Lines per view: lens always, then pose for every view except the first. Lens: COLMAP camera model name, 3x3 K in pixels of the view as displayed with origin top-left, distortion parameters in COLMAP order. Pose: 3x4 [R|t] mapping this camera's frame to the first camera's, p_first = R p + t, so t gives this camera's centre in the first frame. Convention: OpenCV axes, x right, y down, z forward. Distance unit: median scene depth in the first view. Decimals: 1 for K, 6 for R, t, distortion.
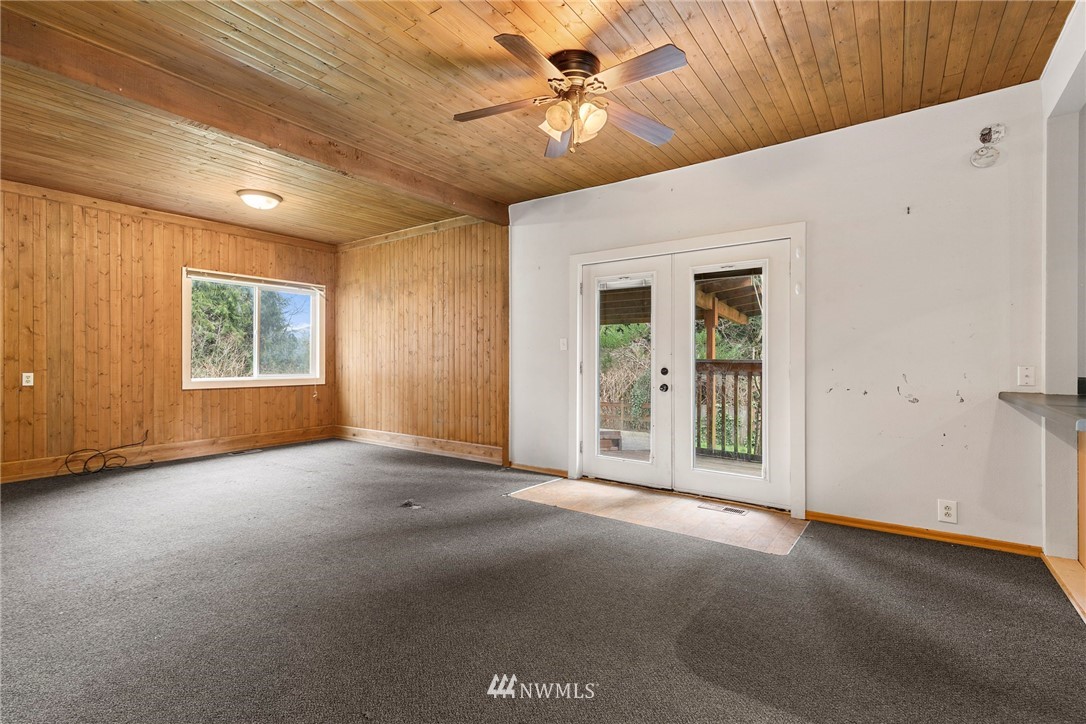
lens RADIAL K [[494.1, 0, 546.5], [0, 494.1, 356.7], [0, 0, 1]] dist [0.004292, -0.001394]
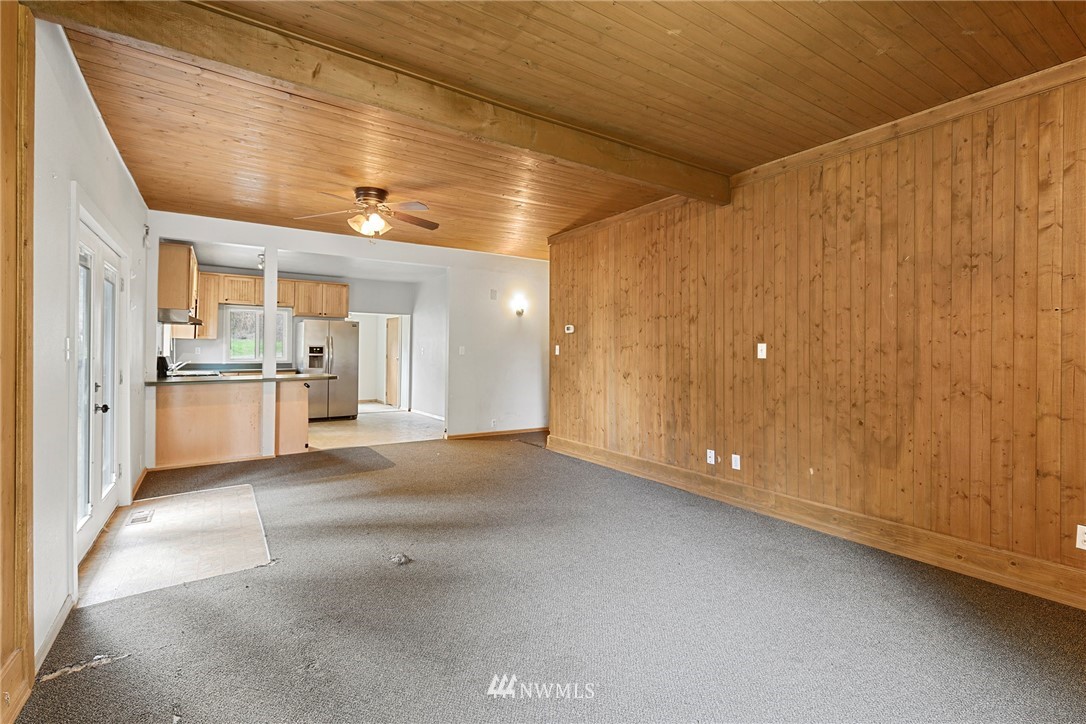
lens RADIAL K [[494.1, 0, 542.1], [0, 494.1, 346.7], [0, 0, 1]] dist [0.004292, -0.001394]
pose [[-0.936276, 0.000807, 0.351264, -0.560271], [-0.002744, 0.999950, -0.009610, -0.022596], [-0.351254, -0.009961, -0.936227, 1.223576]]
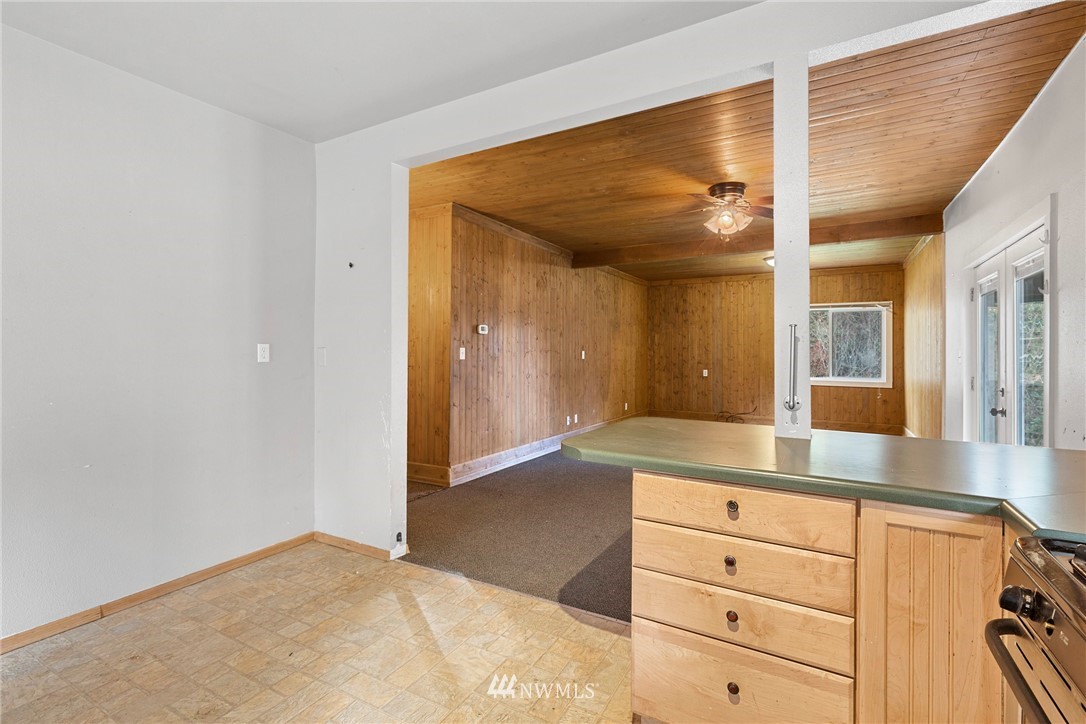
lens RADIAL K [[494.1, 0, 554.9], [0, 494.1, 350.7], [0, 0, 1]] dist [0.004292, -0.001394]
pose [[0.120469, -0.007349, -0.992690, 0.805253], [-0.004177, 0.999960, -0.007910, -0.025086], [0.992708, 0.005099, 0.120434, 0.134150]]
